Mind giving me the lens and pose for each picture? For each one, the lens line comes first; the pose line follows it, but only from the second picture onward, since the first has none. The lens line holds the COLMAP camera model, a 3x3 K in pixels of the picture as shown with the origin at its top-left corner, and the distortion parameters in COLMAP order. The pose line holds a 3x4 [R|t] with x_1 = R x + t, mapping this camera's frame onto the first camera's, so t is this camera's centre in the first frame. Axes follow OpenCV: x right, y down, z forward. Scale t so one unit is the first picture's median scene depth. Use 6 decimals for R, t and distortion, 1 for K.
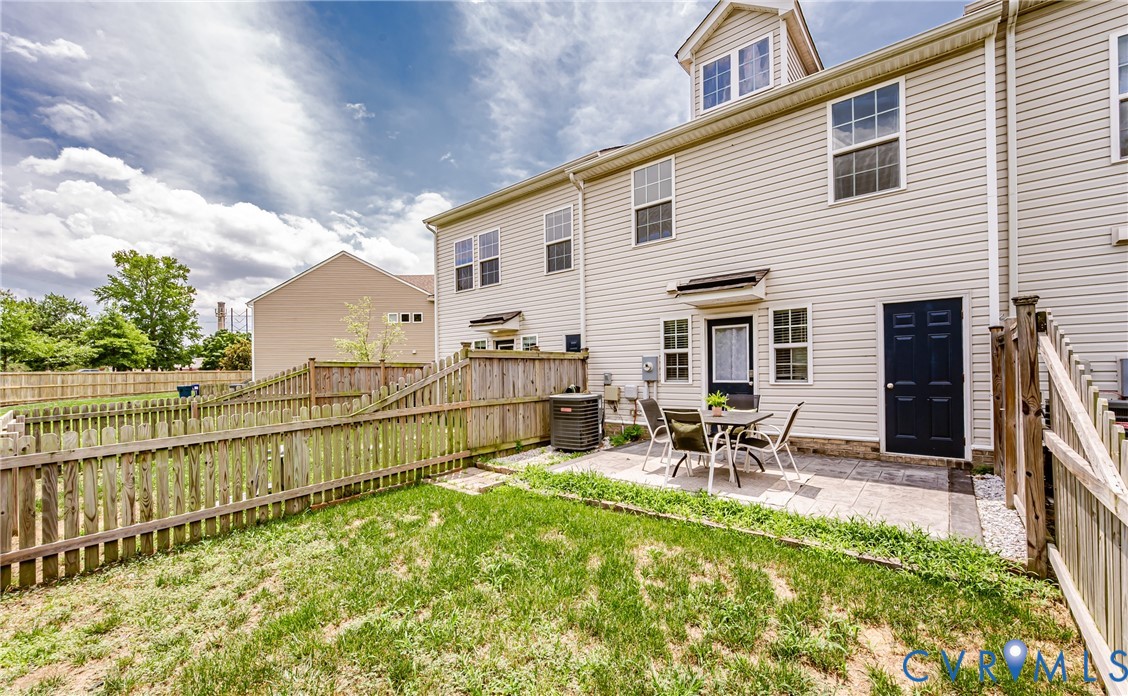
lens RADIAL K [[466.6, 0, 565.1], [0, 466.6, 369.5], [0, 0, 1]] dist [0.006446, -0.000195]
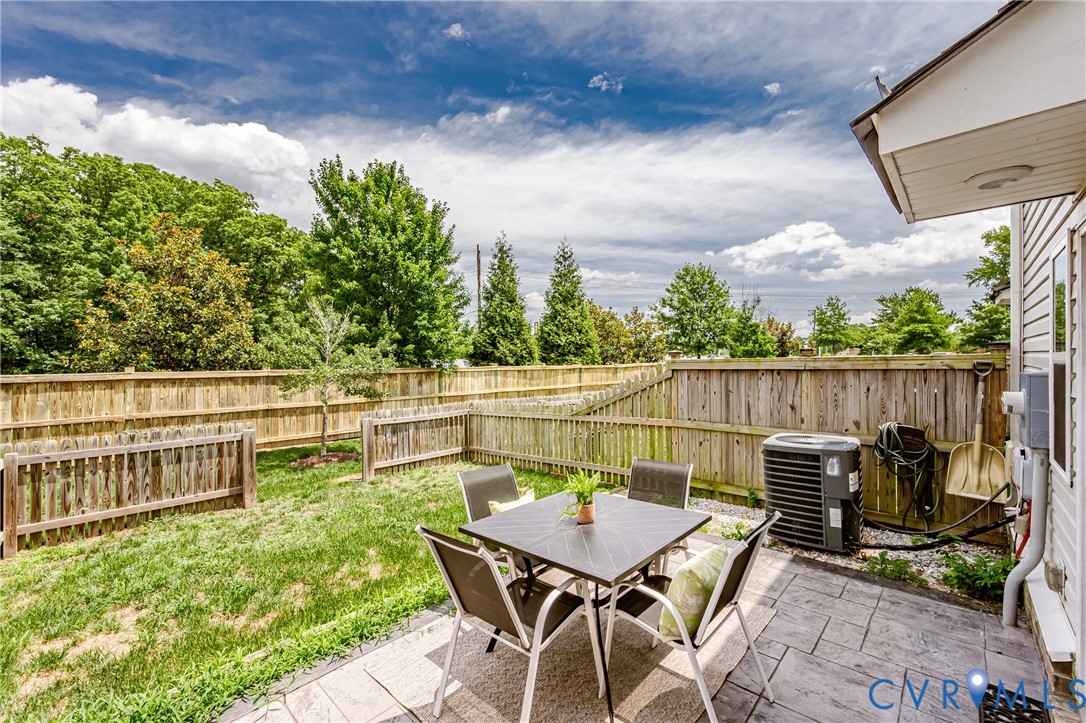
lens RADIAL K [[438.3, 0, 528.0], [0, 438.3, 363.9], [0, 0, 1]] dist [0.003630, -0.000263]
pose [[-0.079132, 0.020870, -0.996646, 0.586075], [0.020103, 0.999611, 0.019336, -0.053391], [0.996661, -0.018506, -0.079520, 0.752514]]
